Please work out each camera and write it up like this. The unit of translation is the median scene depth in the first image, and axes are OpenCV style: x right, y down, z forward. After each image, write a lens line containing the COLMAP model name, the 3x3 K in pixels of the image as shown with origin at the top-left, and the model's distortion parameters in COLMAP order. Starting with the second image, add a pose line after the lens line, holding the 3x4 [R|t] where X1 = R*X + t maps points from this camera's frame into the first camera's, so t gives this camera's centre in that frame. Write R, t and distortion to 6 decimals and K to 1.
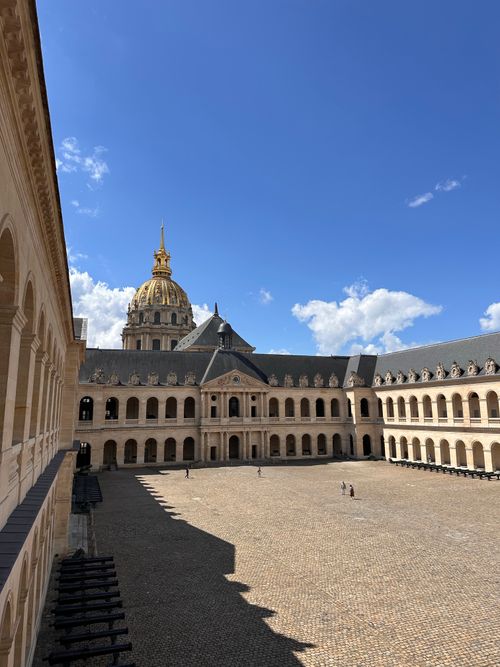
lens RADIAL K [[444.6, 0, 252.2], [0, 444.6, 329.2], [0, 0, 1]] dist [0.071275, -0.008911]
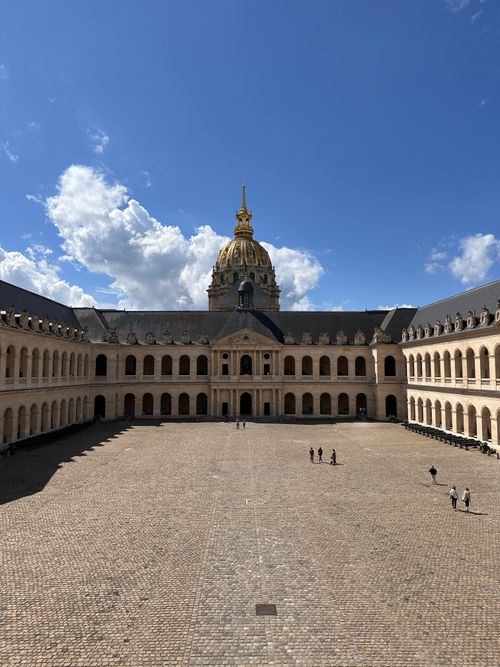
lens RADIAL K [[444.6, 0, 252.6], [0, 444.6, 338.3], [0, 0, 1]] dist [0.071275, -0.008911]
pose [[0.952051, -0.012452, -0.305684, 0.277904], [0.047145, 0.993208, 0.106376, 0.008772], [0.302283, -0.115687, 0.946172, 0.061098]]
